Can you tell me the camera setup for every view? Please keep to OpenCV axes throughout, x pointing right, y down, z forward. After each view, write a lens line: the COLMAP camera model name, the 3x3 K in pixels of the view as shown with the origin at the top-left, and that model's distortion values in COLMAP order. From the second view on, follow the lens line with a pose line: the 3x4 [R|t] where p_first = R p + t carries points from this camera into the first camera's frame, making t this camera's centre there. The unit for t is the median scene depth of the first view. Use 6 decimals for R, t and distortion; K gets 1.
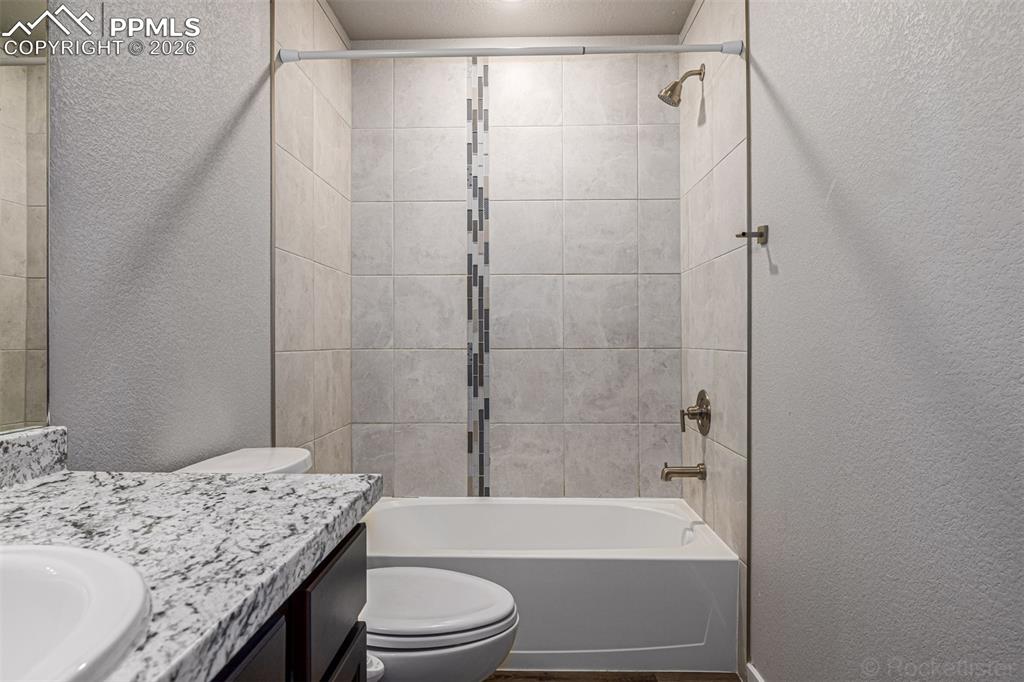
lens RADIAL K [[591.1, 0, 513.7], [0, 591.1, 334.7], [0, 0, 1]] dist [-0.000826, 0.000158]
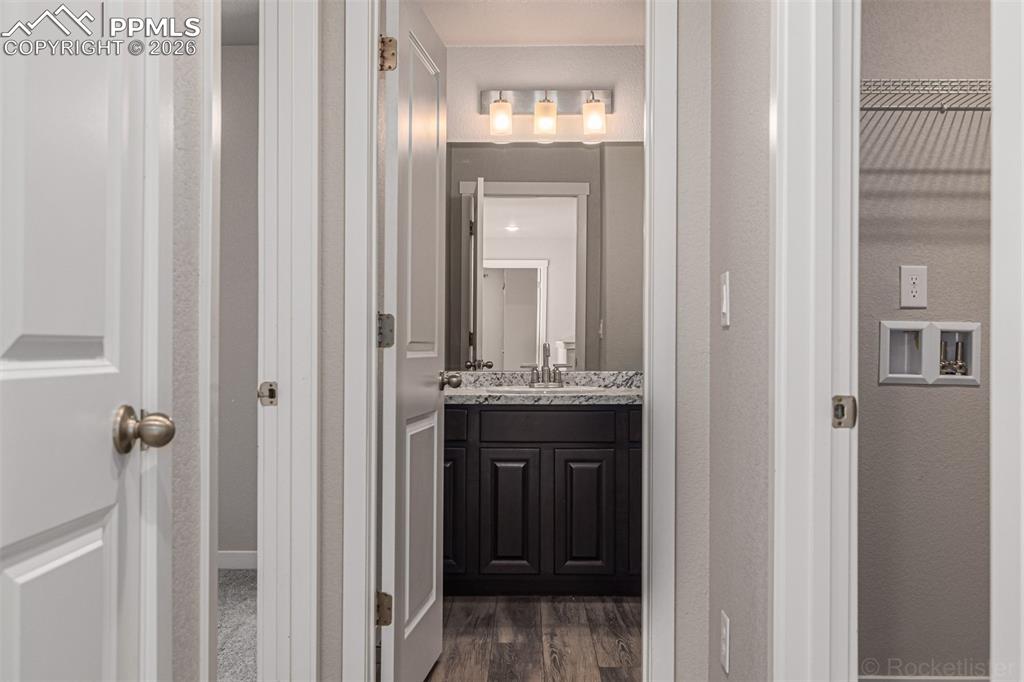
lens RADIAL K [[1004.5, 0, 512.0], [0, 1004.5, 341.0], [0, 0, 1]] dist [-0.001281, -0.003781]
pose [[0.004745, 0.003041, -0.999984, 1.476391], [0.007110, 0.999970, 0.003074, -0.001552], [0.999963, -0.007124, 0.004723, 0.072540]]
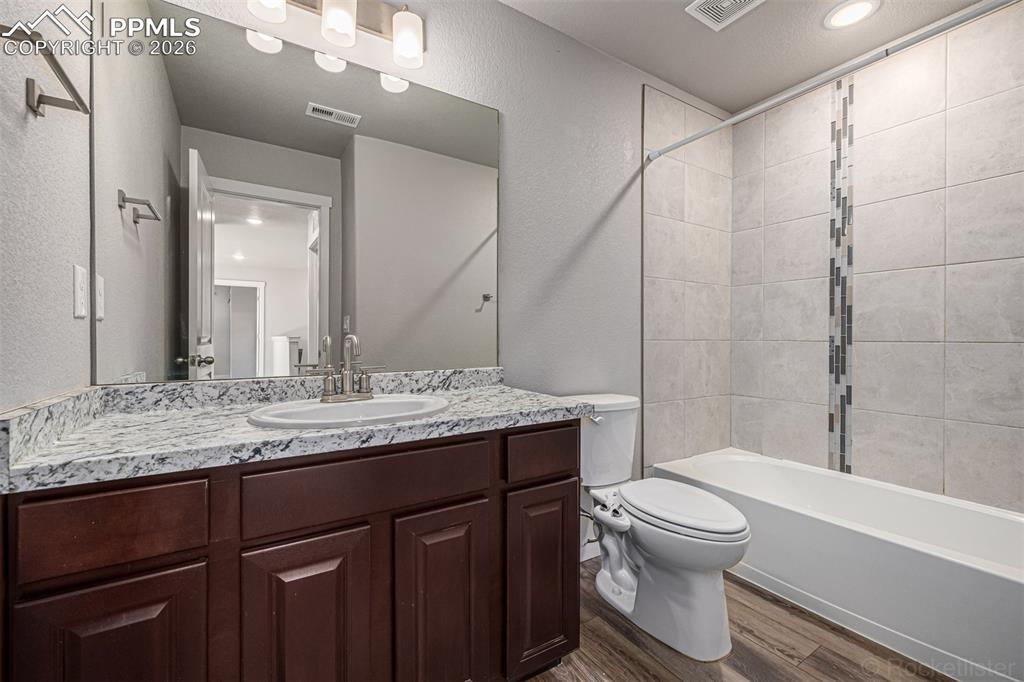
lens RADIAL K [[433.6, 0, 513.0], [0, 433.6, 338.9], [0, 0, 1]] dist [0.000090, 0.000500]
pose [[0.555063, 0.006040, -0.831786, 0.282365], [0.004732, 0.999935, 0.010419, 0.007776], [0.831795, -0.009719, 0.554998, 0.019139]]
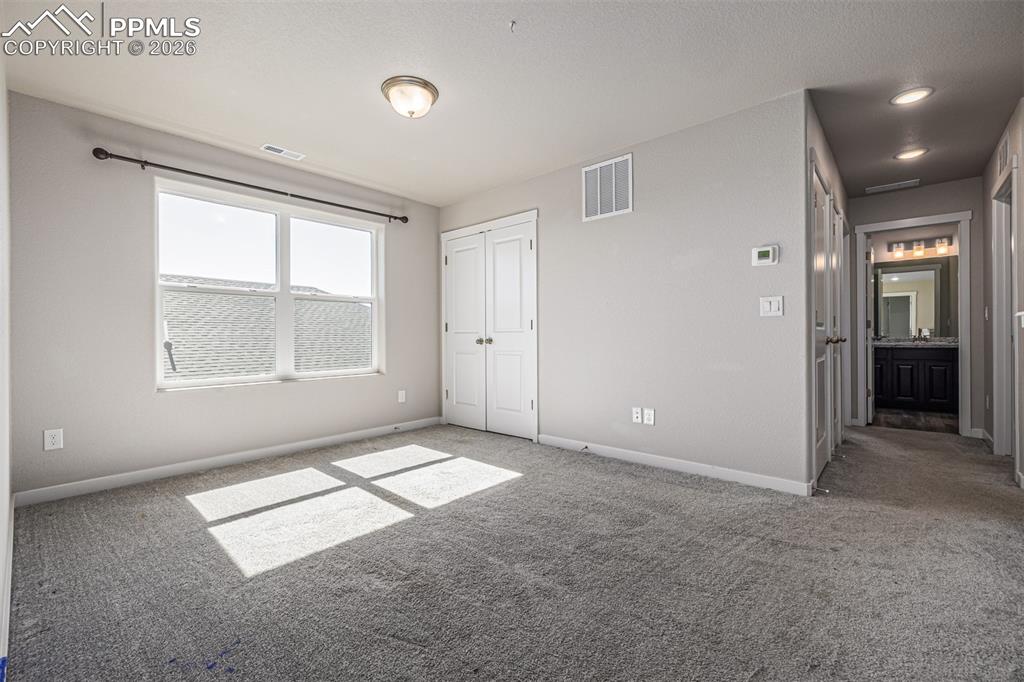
lens RADIAL K [[433.6, 0, 513.0], [0, 433.6, 338.9], [0, 0, 1]] dist [0.000090, 0.000500]
pose [[-0.647976, 0.014954, -0.761514, 2.714146], [0.023277, 0.999729, -0.000174, 0.016697], [0.761305, -0.017838, -0.648149, -0.004769]]
